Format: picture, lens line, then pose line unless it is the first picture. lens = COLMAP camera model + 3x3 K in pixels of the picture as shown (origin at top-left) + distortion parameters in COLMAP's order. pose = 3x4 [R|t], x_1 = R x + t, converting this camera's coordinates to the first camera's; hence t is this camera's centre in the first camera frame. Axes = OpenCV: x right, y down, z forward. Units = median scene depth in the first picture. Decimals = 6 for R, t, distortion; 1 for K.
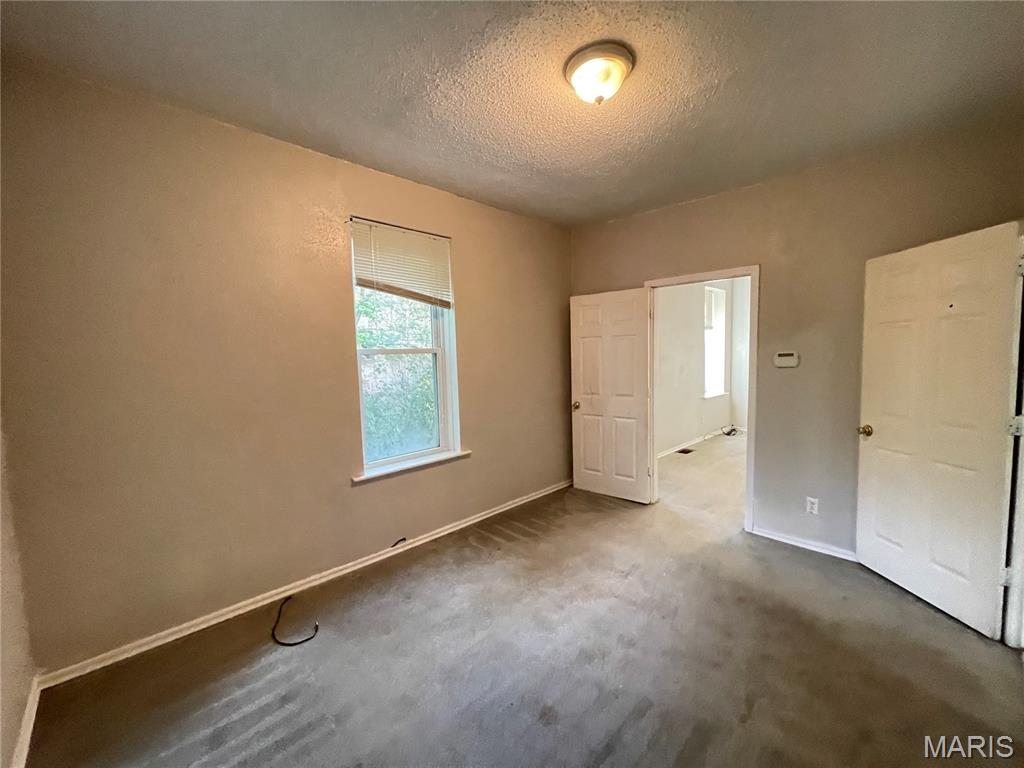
lens RADIAL K [[408.0, 0, 512.0], [0, 408.0, 384.0], [0, 0, 1]] dist [-0.003411, -0.000448]
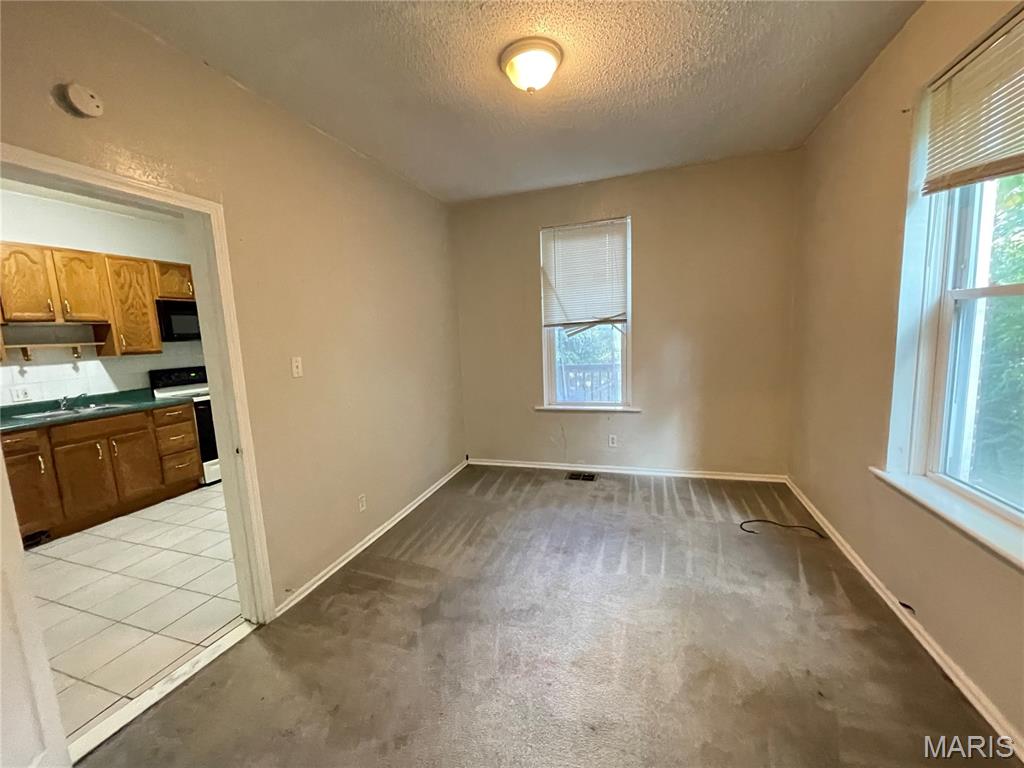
lens RADIAL K [[408.0, 0, 512.0], [0, 408.0, 384.0], [0, 0, 1]] dist [-0.003411, -0.000448]
pose [[-0.883611, 0.125963, -0.450959, 0.846318], [0.035122, 0.978251, 0.204430, -0.157696], [0.466902, 0.164798, -0.868818, 2.059424]]
